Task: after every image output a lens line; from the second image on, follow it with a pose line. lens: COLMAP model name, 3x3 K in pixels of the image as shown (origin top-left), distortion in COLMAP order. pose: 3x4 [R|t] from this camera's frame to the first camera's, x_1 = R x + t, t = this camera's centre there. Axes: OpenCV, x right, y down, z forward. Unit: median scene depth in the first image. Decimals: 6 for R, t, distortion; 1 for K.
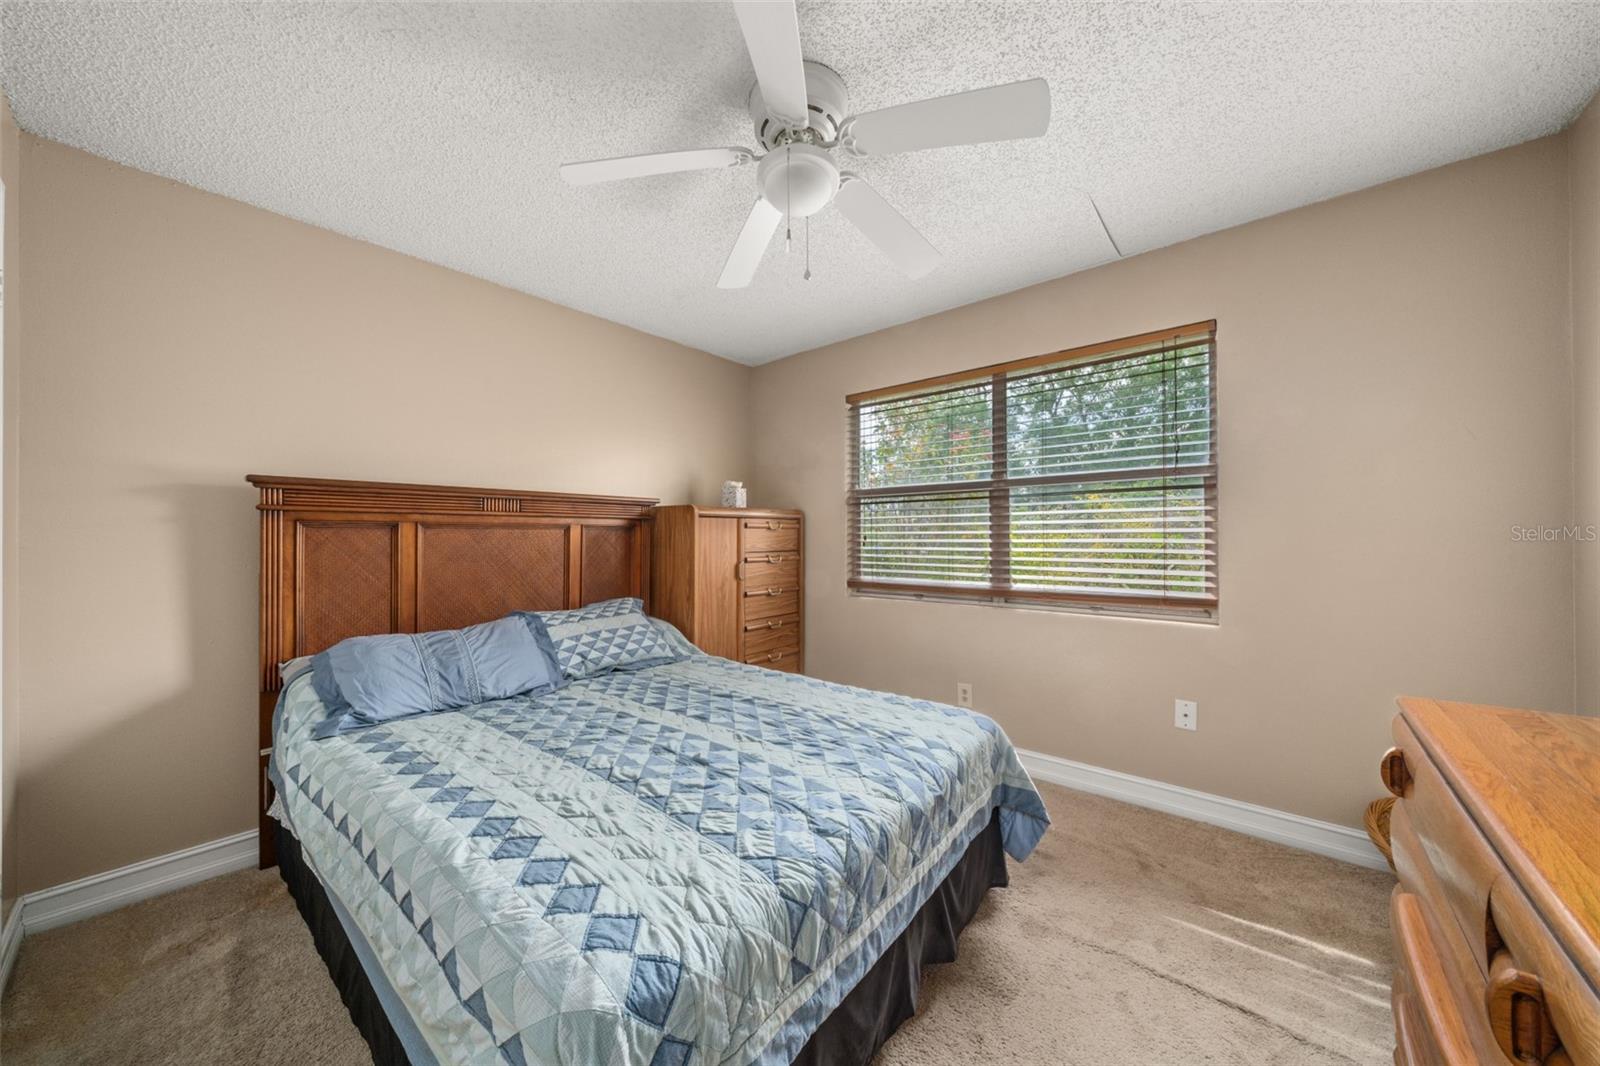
lens RADIAL K [[560.9, 0, 788.1], [0, 560.9, 530.3], [0, 0, 1]] dist [-0.005902, 0.000019]
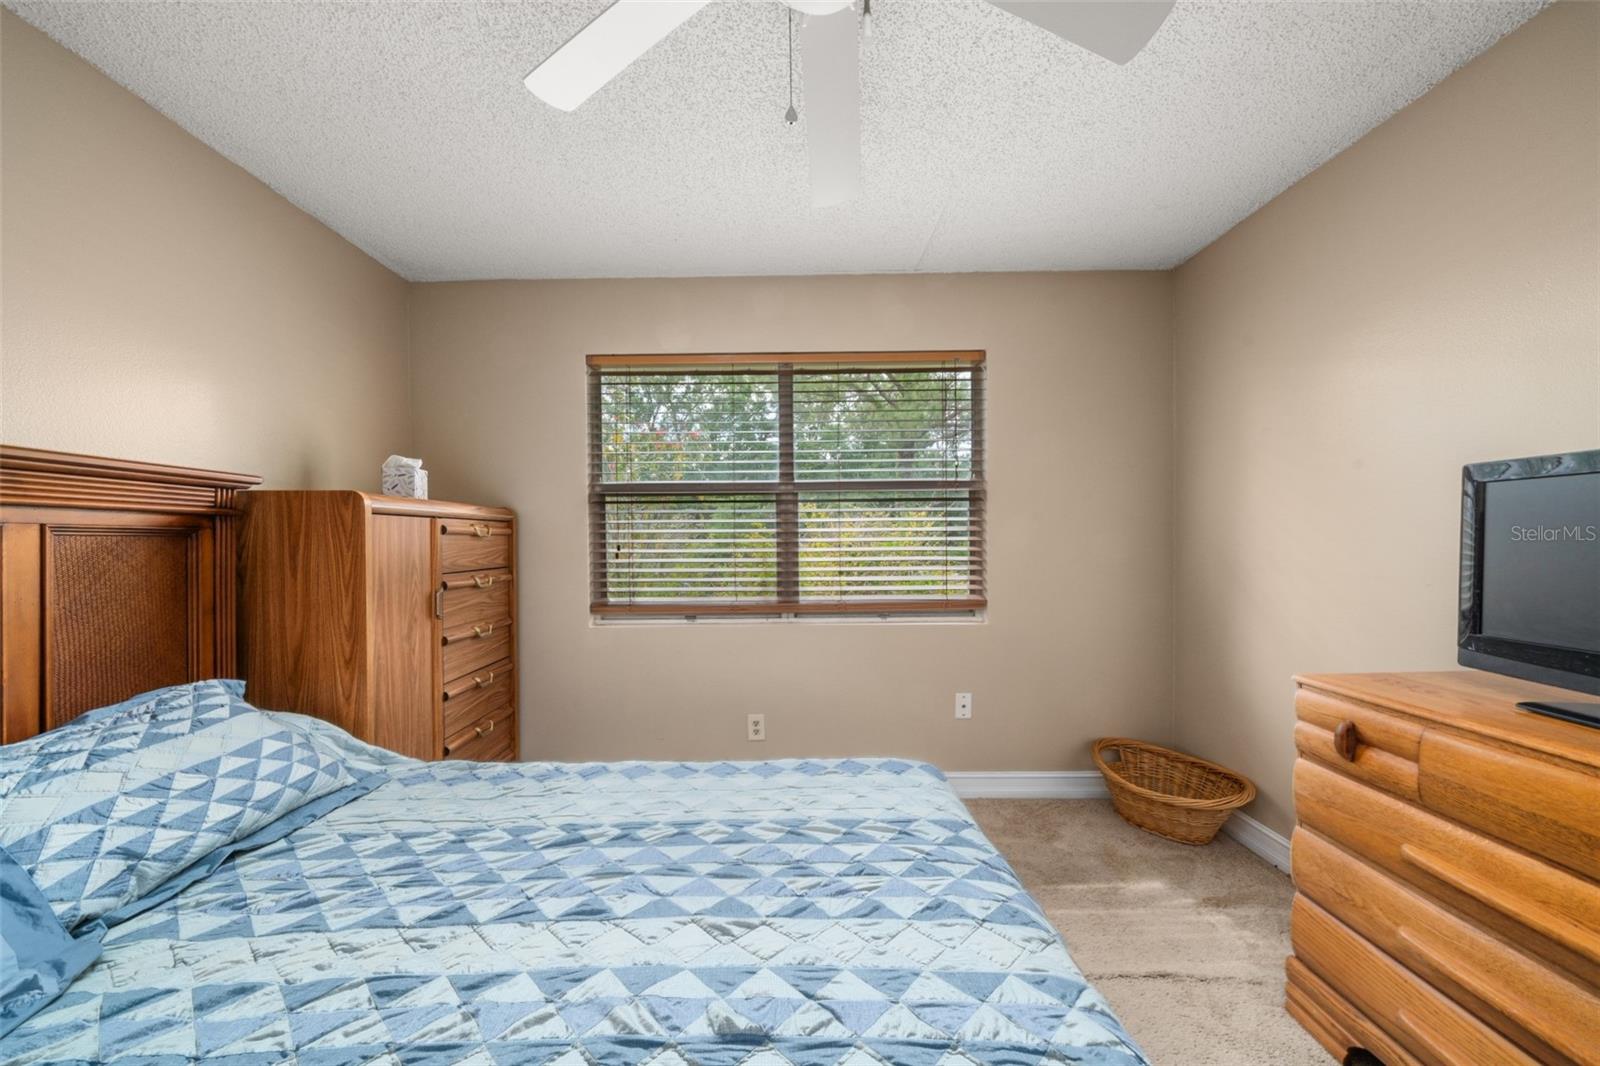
lens RADIAL K [[560.9, 0, 794.3], [0, 560.9, 548.7], [0, 0, 1]] dist [-0.005902, 0.000019]
pose [[0.754526, -0.011808, 0.656164, -0.257966], [-0.001927, 0.999794, 0.020209, -0.001630], [-0.656268, -0.016513, 0.754347, 0.383574]]
